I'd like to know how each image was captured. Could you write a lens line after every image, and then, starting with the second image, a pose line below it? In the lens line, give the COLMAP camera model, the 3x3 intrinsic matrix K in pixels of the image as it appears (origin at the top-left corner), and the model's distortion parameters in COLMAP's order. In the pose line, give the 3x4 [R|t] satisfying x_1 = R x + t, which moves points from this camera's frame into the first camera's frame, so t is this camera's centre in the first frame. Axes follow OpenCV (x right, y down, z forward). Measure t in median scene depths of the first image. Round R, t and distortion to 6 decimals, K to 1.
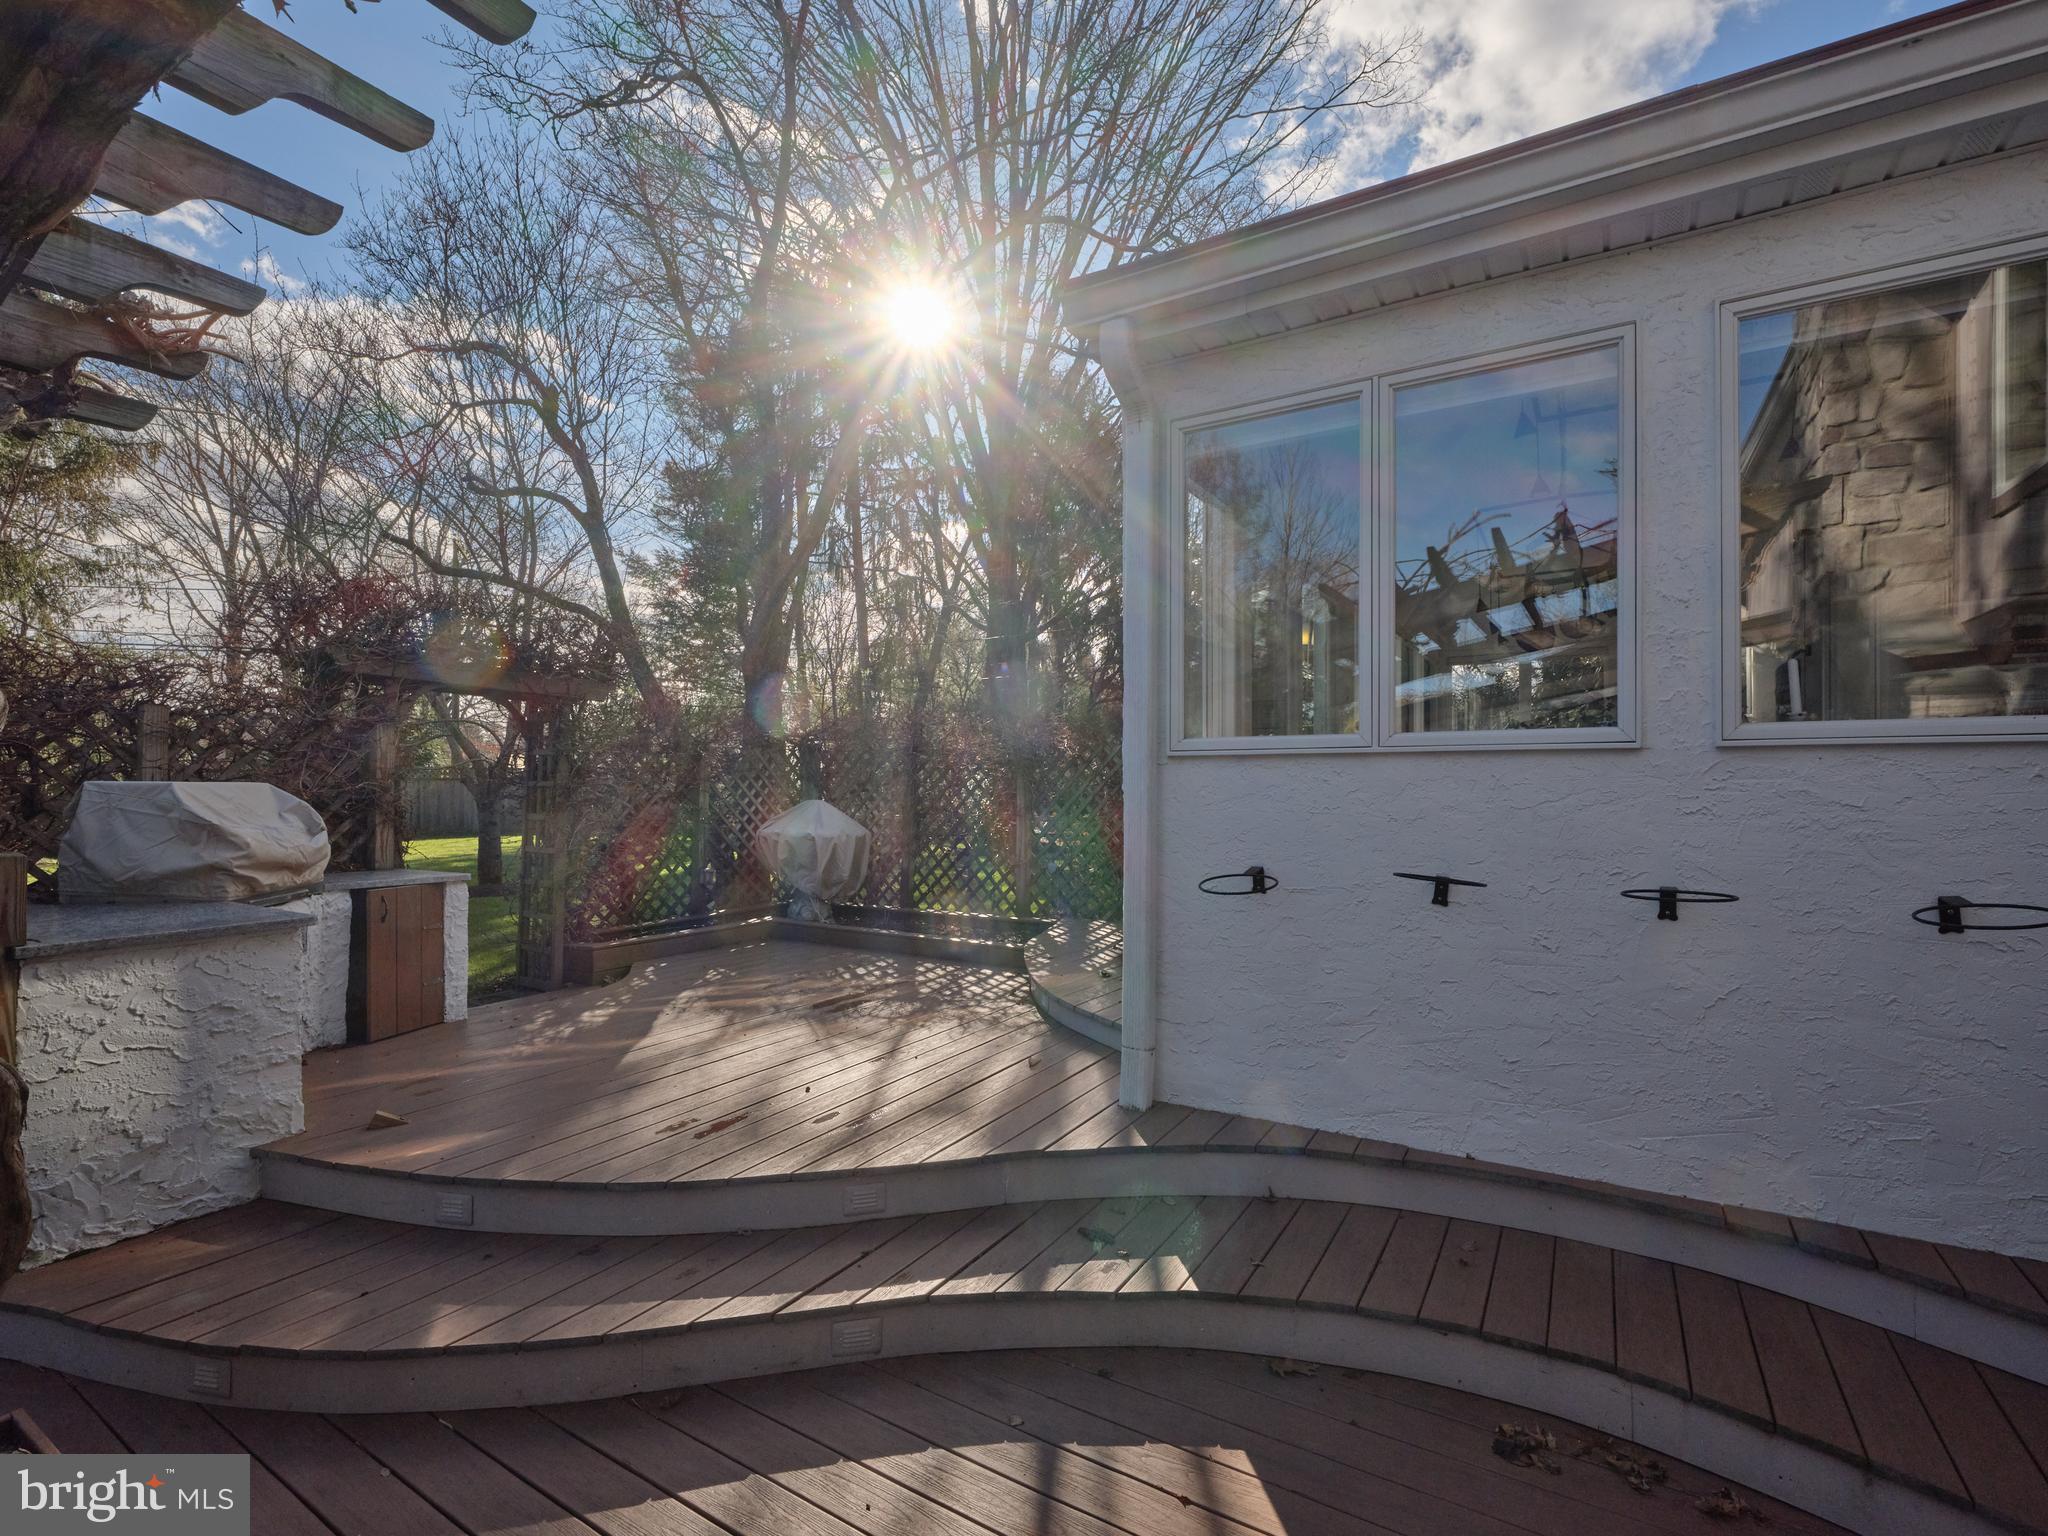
lens RADIAL K [[936.2, 0, 1035.6], [0, 936.2, 781.3], [0, 0, 1]] dist [0.000591, -0.000112]
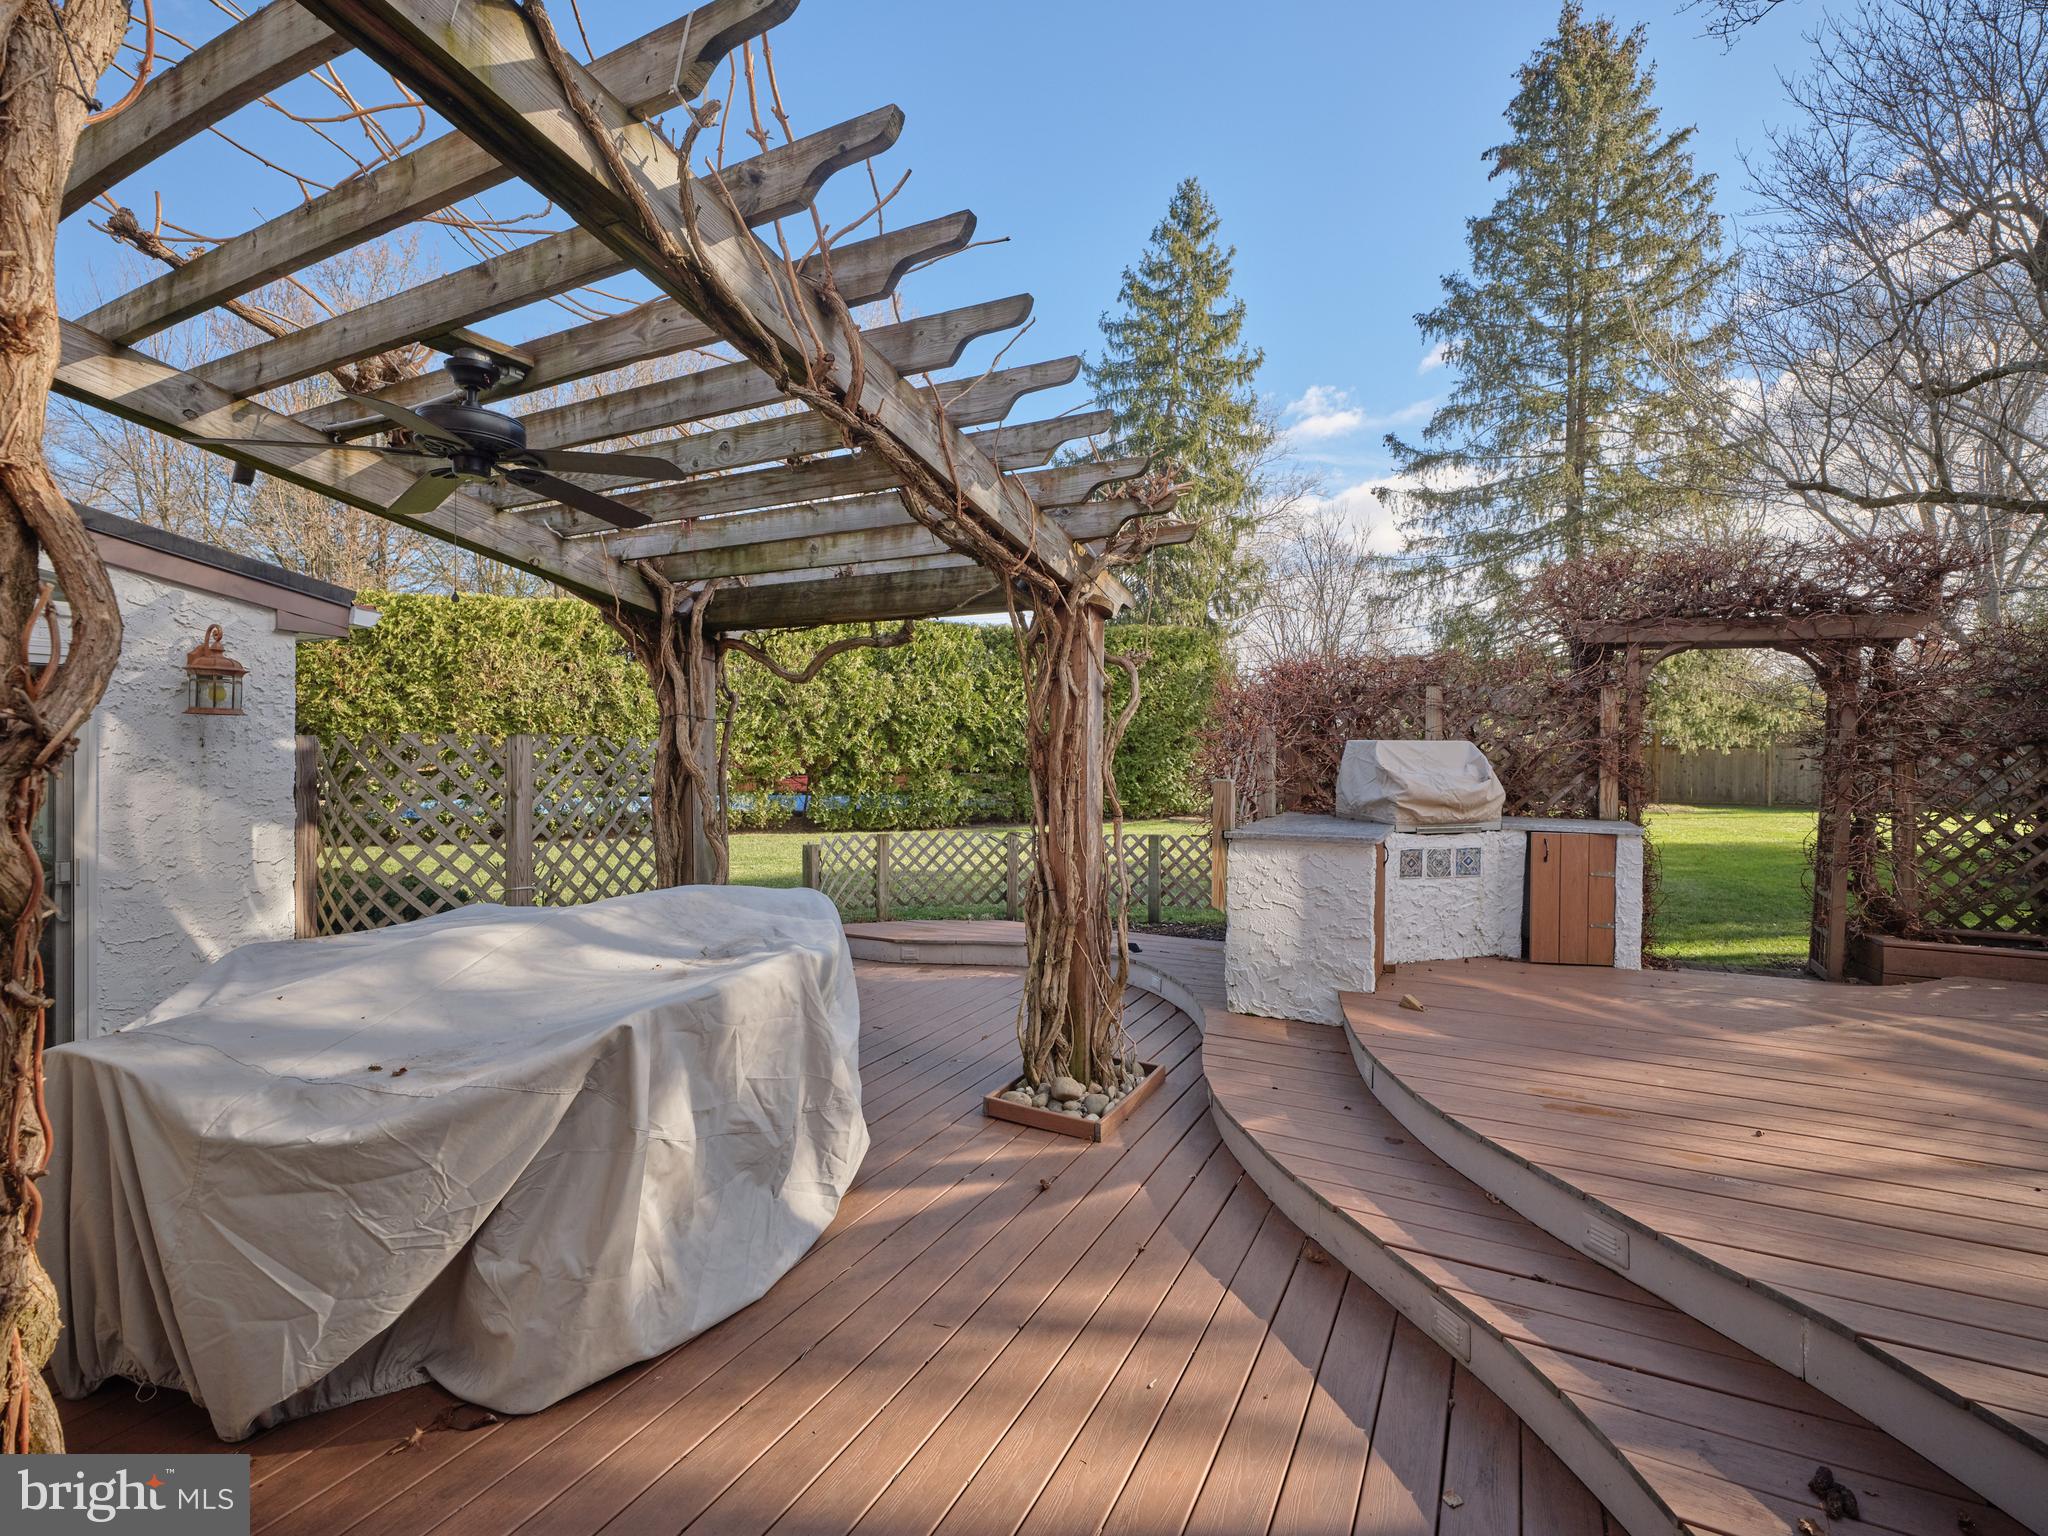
lens RADIAL K [[936.2, 0, 1035.7], [0, 936.2, 754.0], [0, 0, 1]] dist [0.000591, -0.000112]
pose [[0.065554, 0.006296, -0.997829, 0.539453], [0.004470, 0.999968, 0.006603, 0.010550], [0.997839, -0.004893, 0.065524, 0.402428]]
